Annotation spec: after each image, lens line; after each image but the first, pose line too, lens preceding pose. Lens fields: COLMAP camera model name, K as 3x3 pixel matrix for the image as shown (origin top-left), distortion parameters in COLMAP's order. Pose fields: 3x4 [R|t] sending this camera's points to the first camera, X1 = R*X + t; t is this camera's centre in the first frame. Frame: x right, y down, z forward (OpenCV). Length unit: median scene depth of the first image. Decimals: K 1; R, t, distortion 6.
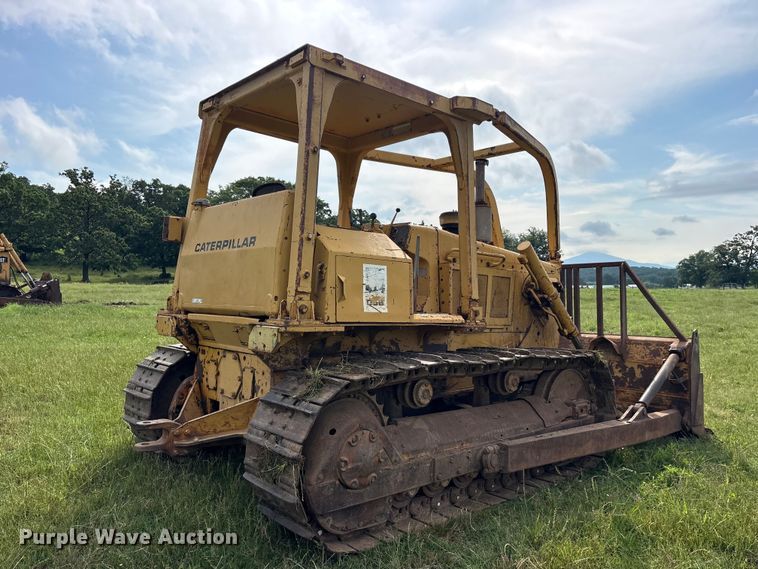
lens RADIAL K [[574.0, 0, 381.2], [0, 574.0, 274.4], [0, 0, 1]] dist [0.055007, -0.060211]
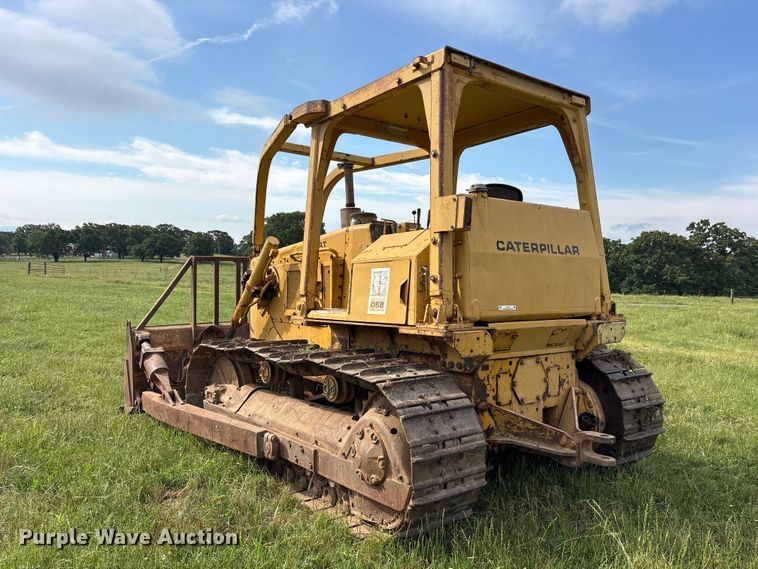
lens RADIAL K [[574.0, 0, 381.2], [0, 574.0, 274.4], [0, 0, 1]] dist [0.055007, -0.060211]
pose [[0.073183, -0.002130, 0.997316, -0.908339], [-0.042774, 0.999071, 0.005273, -0.000301], [-0.996401, -0.043045, 0.073023, 0.858783]]
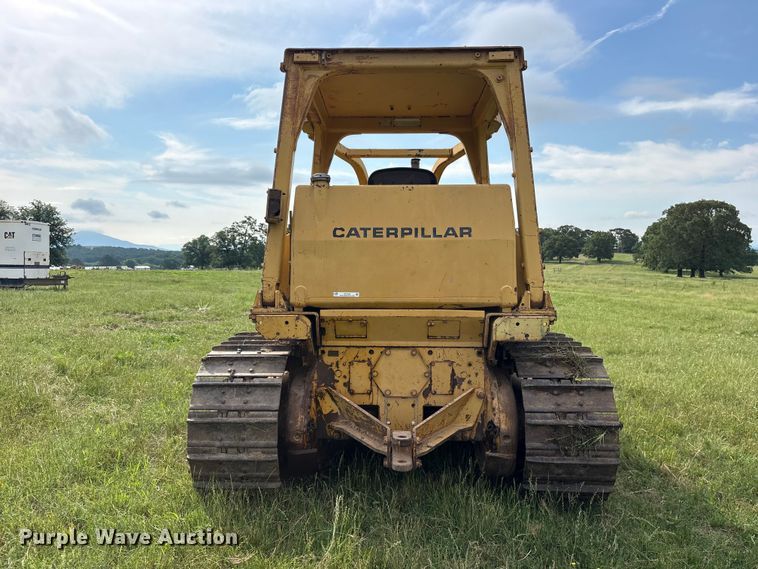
lens RADIAL K [[573.7, 0, 381.9], [0, 573.7, 278.2], [0, 0, 1]] dist [0.063295, -0.069213]
pose [[0.682718, -0.012302, 0.730578, -0.689994], [-0.016144, 0.999360, 0.031915, -0.005121], [-0.730503, -0.033584, 0.682083, 0.288865]]
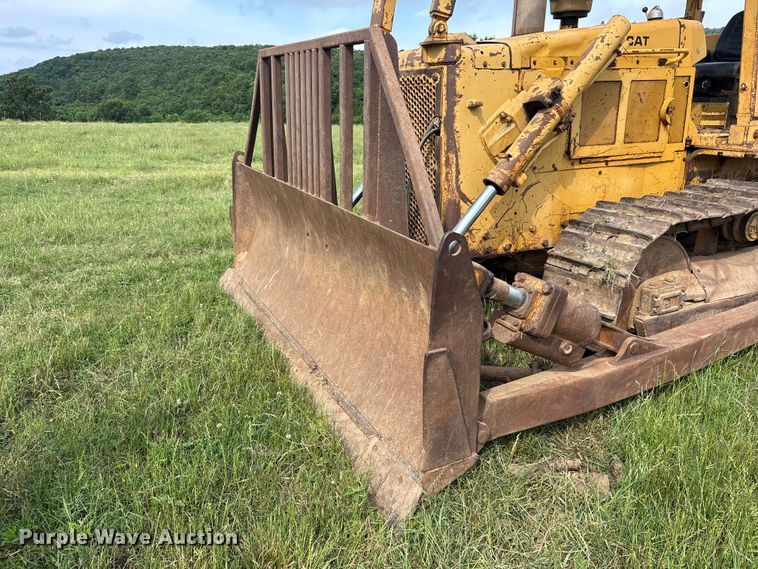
lens RADIAL K [[573.7, 0, 381.9], [0, 573.7, 278.2], [0, 0, 1]] dist [0.063295, -0.069213]
pose [[-0.965786, -0.089588, 0.243374, 0.143566], [-0.023048, 0.964375, 0.263532, 0.050591], [-0.258313, 0.248906, -0.933445, 1.782270]]
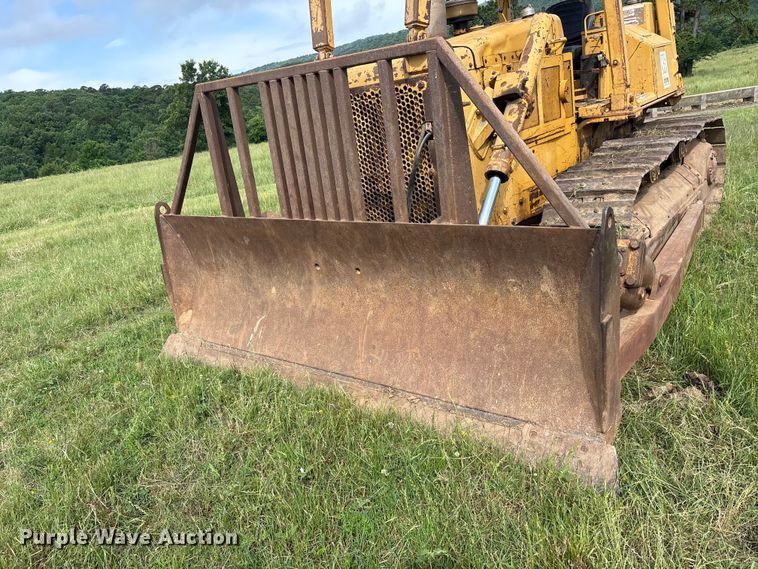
lens RADIAL K [[573.7, 0, 381.9], [0, 573.7, 278.2], [0, 0, 1]] dist [0.063295, -0.069213]
pose [[-0.973793, 0.177295, -0.142455, 0.403110], [0.136409, 0.956482, 0.257943, 0.040002], [0.181988, 0.231751, -0.955600, 1.789877]]
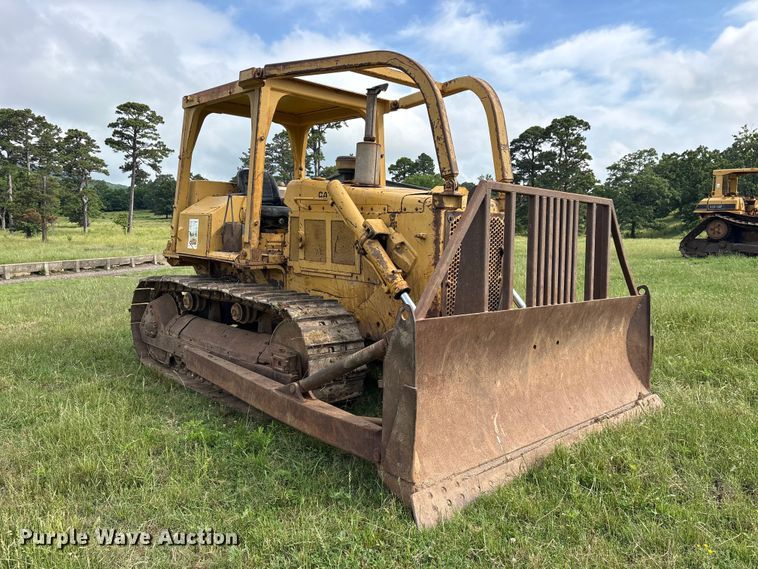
lens RADIAL K [[573.7, 0, 381.9], [0, 573.7, 278.2], [0, 0, 1]] dist [0.063295, -0.069213]
pose [[0.032100, 0.062759, -0.997512, 1.093324], [0.020632, 0.997772, 0.063439, 0.037661], [0.999272, -0.022617, 0.030733, 0.985733]]
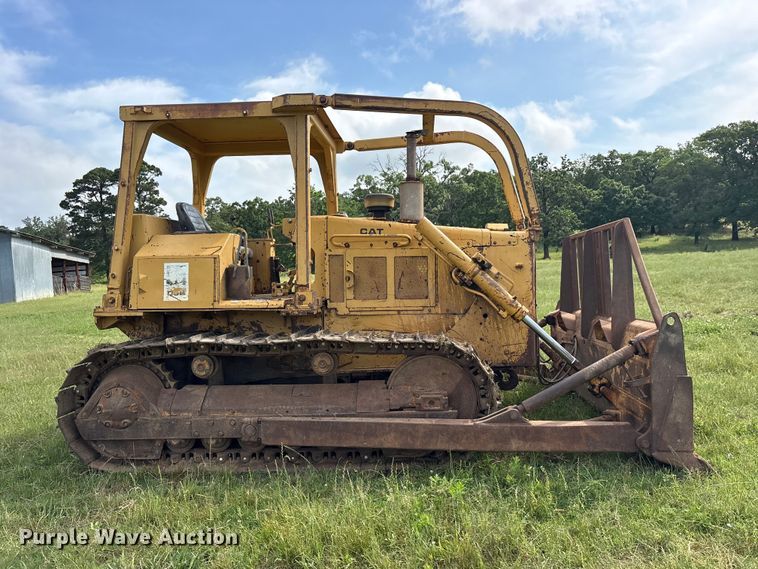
lens RADIAL K [[573.7, 0, 381.9], [0, 573.7, 278.2], [0, 0, 1]] dist [0.063295, -0.069213]
pose [[0.690009, -0.035821, -0.722914, 0.818861], [0.075673, 0.996871, 0.022833, 0.014482], [0.719834, -0.070460, 0.690561, 0.296664]]
